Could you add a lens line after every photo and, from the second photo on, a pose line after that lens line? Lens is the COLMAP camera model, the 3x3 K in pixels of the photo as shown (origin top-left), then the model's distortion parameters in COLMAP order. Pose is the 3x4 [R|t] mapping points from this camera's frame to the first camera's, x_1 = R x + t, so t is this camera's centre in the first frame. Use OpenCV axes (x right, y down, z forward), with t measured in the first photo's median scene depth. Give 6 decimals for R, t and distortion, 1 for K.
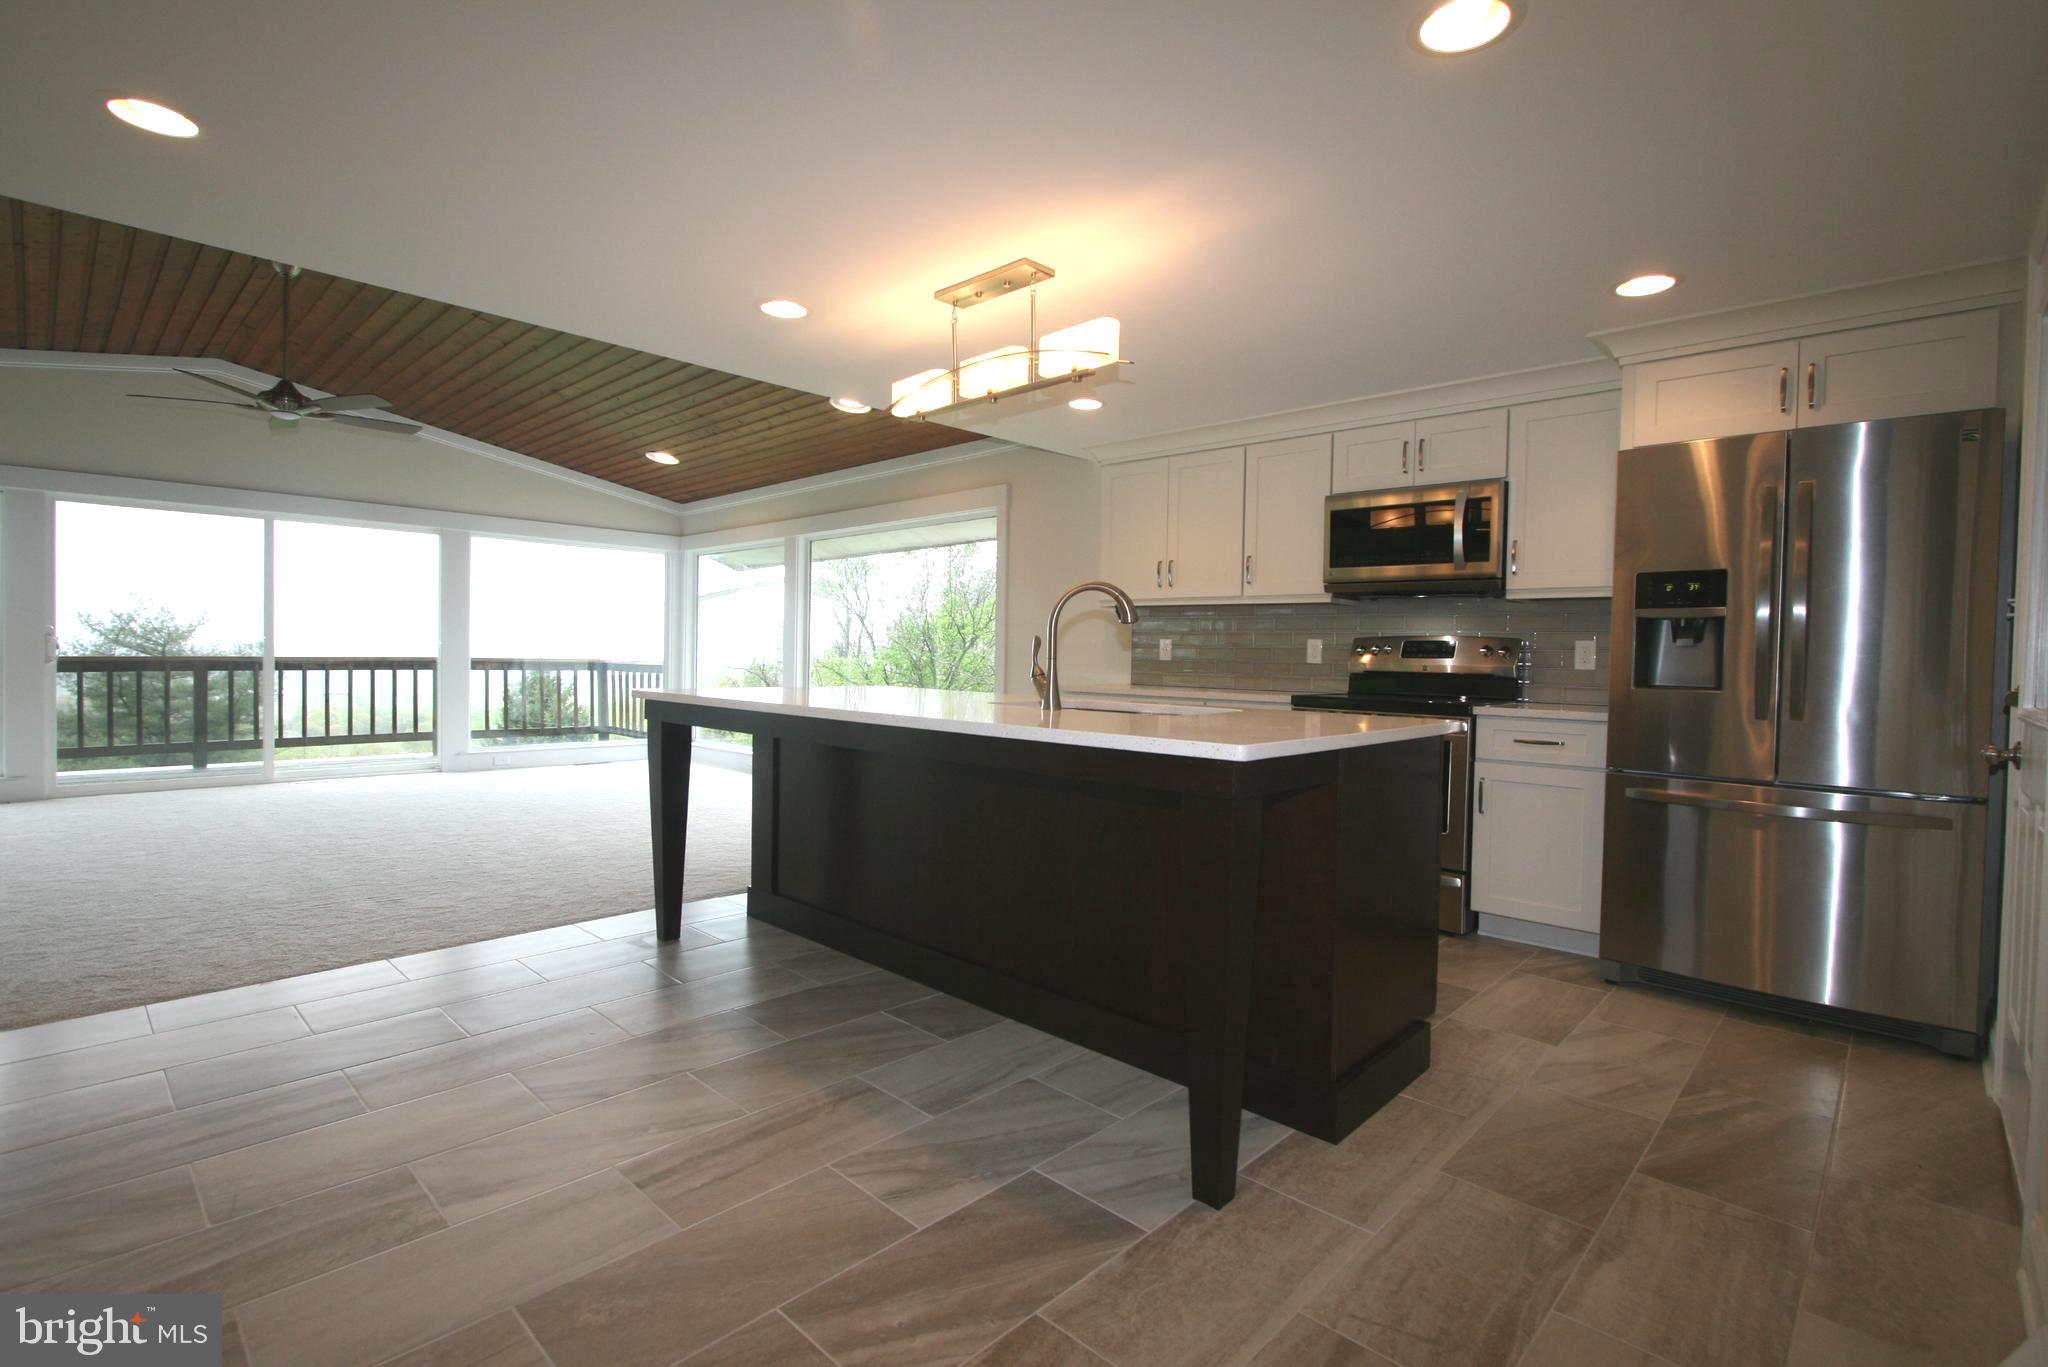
lens RADIAL K [[941.9, 0, 1039.2], [0, 941.9, 673.1], [0, 0, 1]] dist [-0.011299, 0.000032]
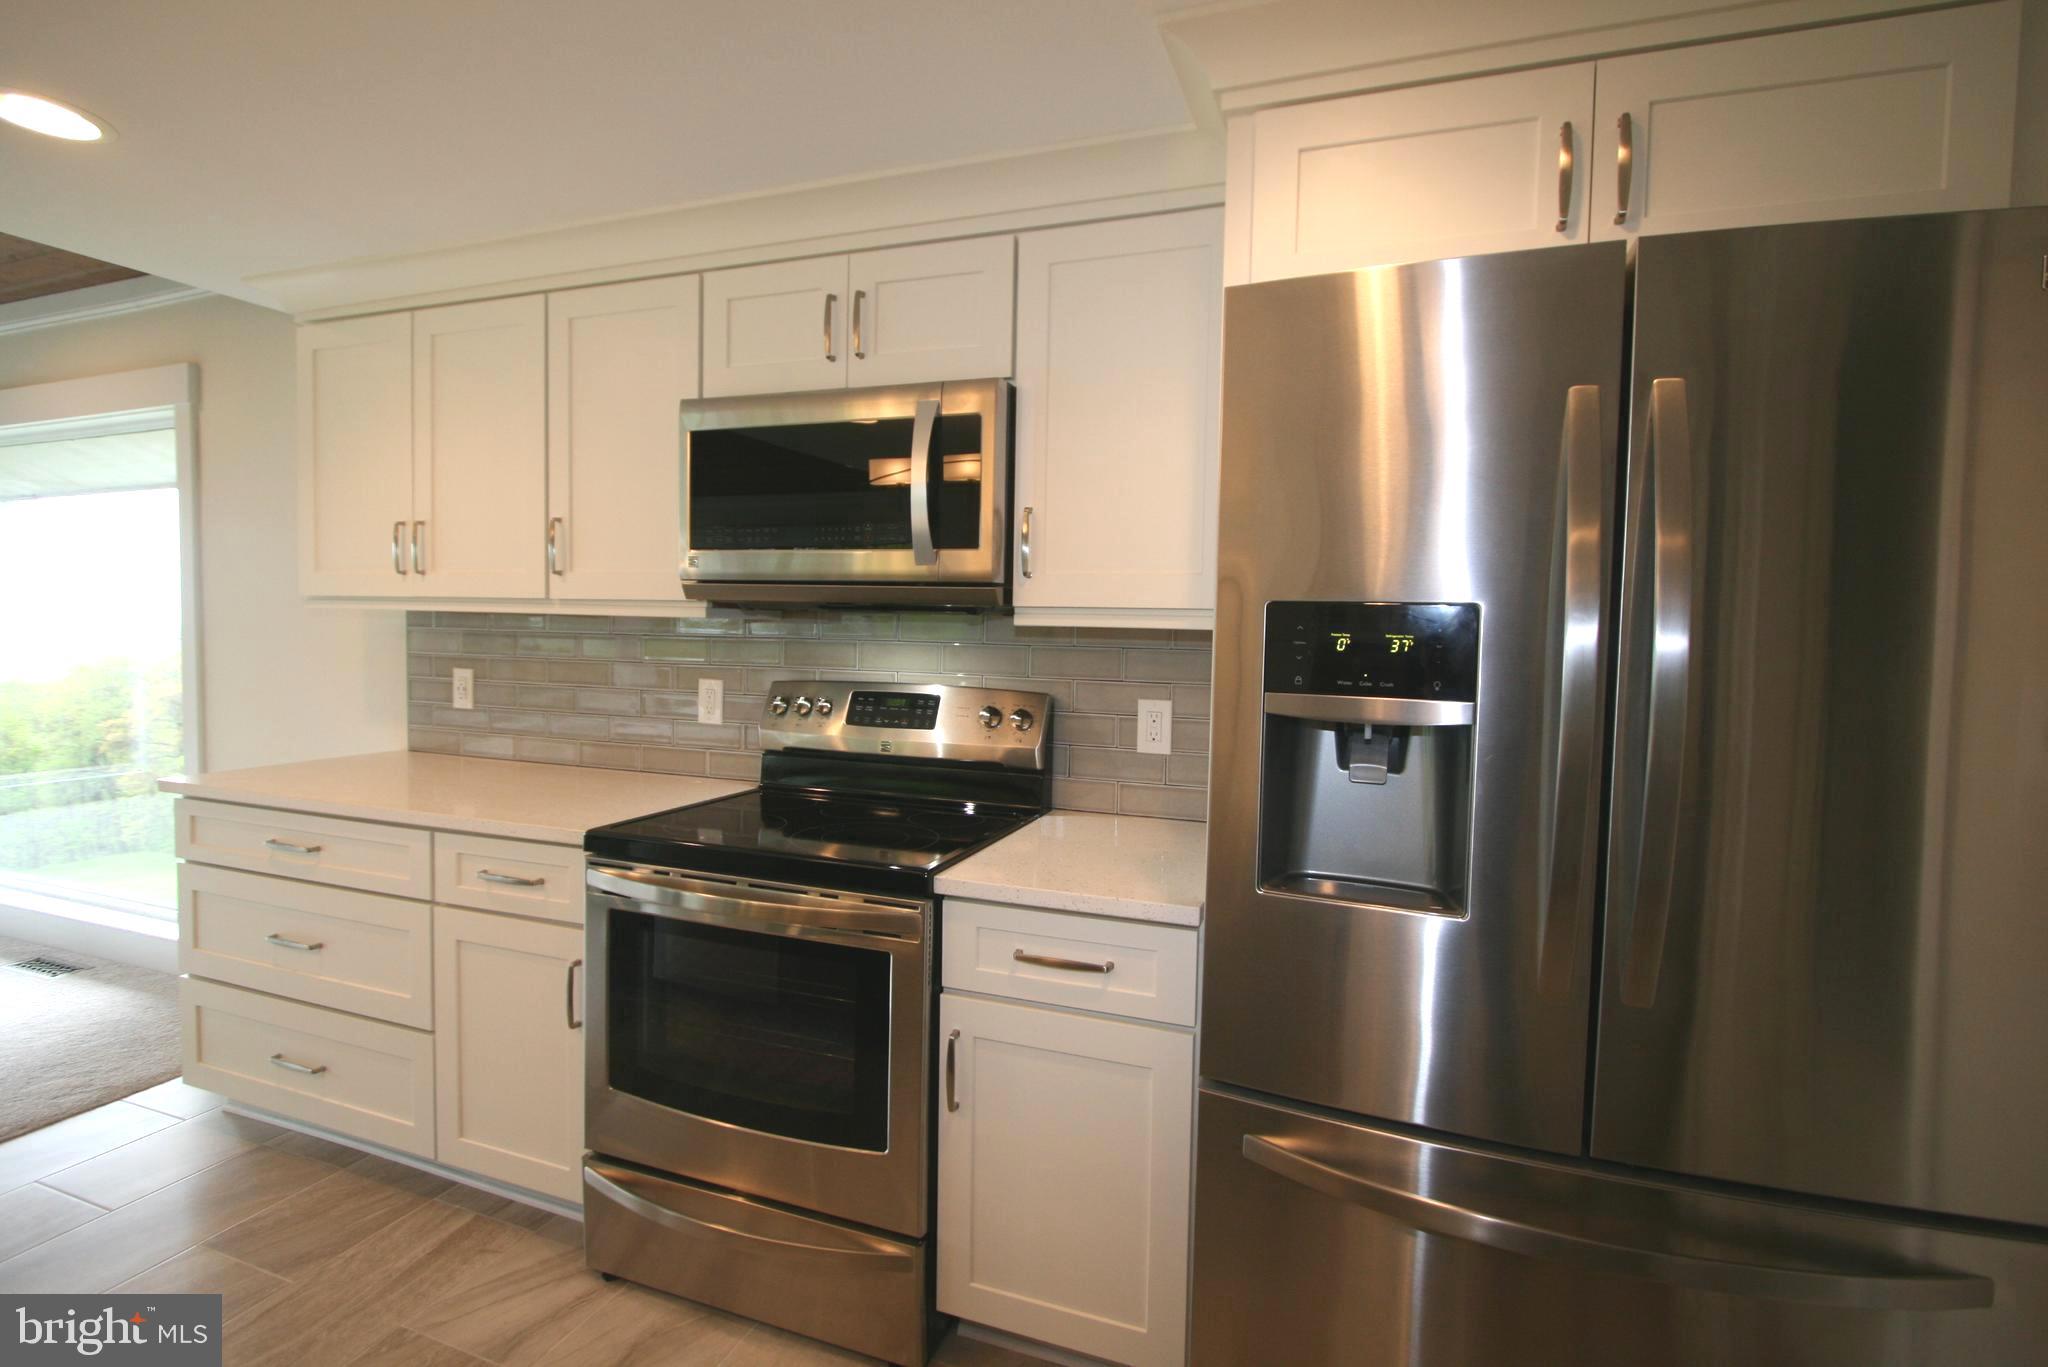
lens RADIAL K [[941.9, 0, 1035.1], [0, 941.9, 663.4], [0, 0, 1]] dist [-0.011299, 0.000032]
pose [[0.921115, -0.019587, 0.388797, 0.315392], [0.007902, 0.999468, 0.031630, -0.075011], [-0.389210, -0.026063, 0.920780, 0.540044]]
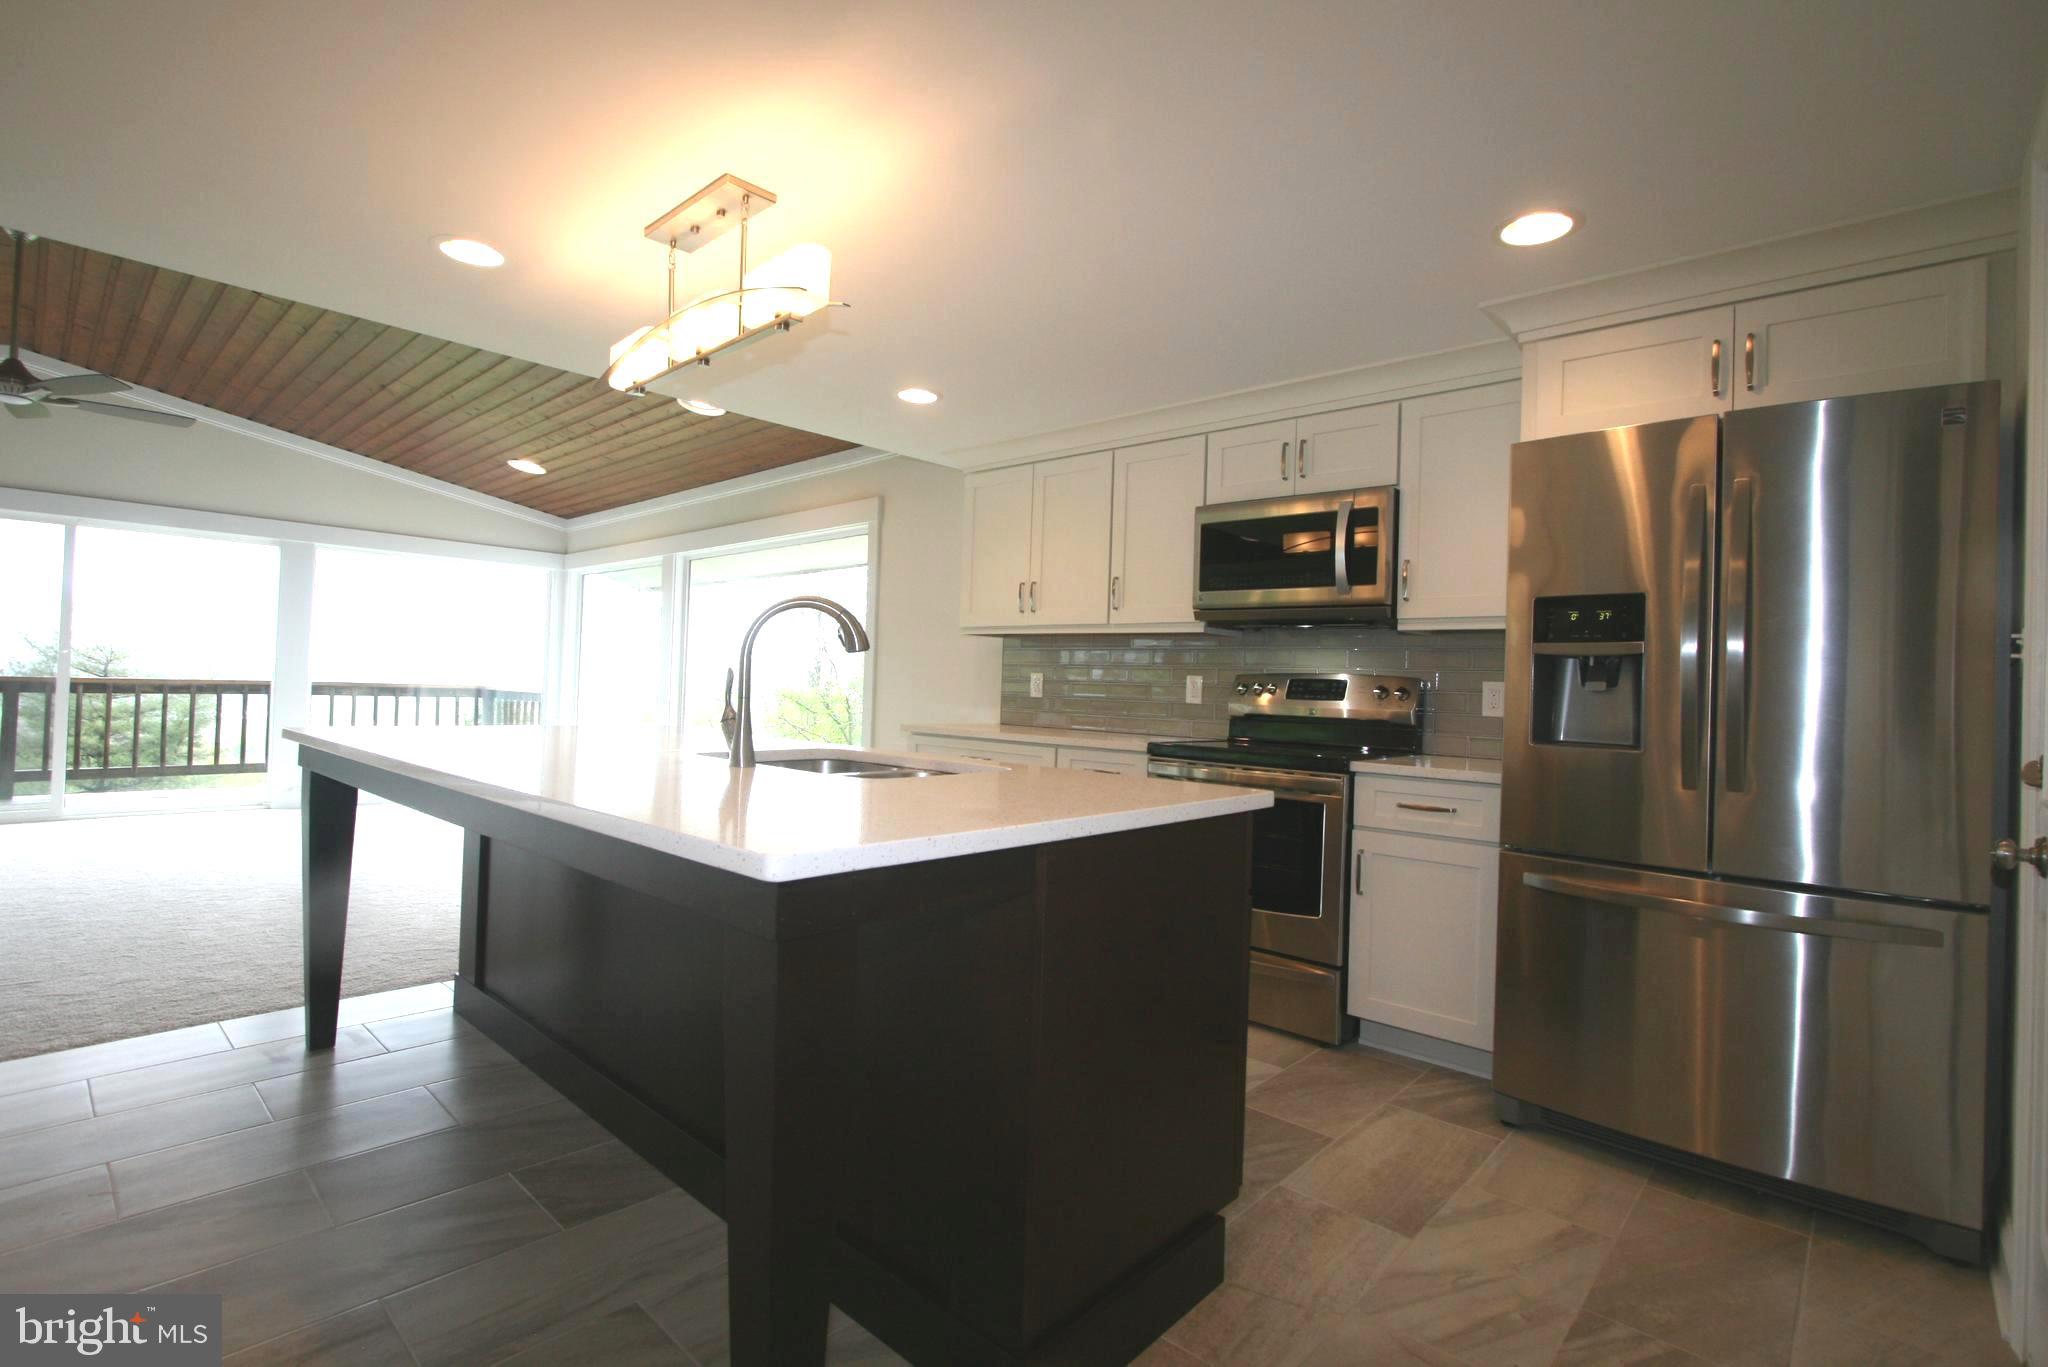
lens RADIAL K [[941.9, 0, 1036.6], [0, 941.9, 669.2], [0, 0, 1]] dist [-0.011299, 0.000032]
pose [[0.999769, 0.014409, 0.015940, 0.167413], [-0.013787, 0.999165, -0.038466, -0.008487], [-0.016481, 0.038238, 0.999133, 0.179857]]
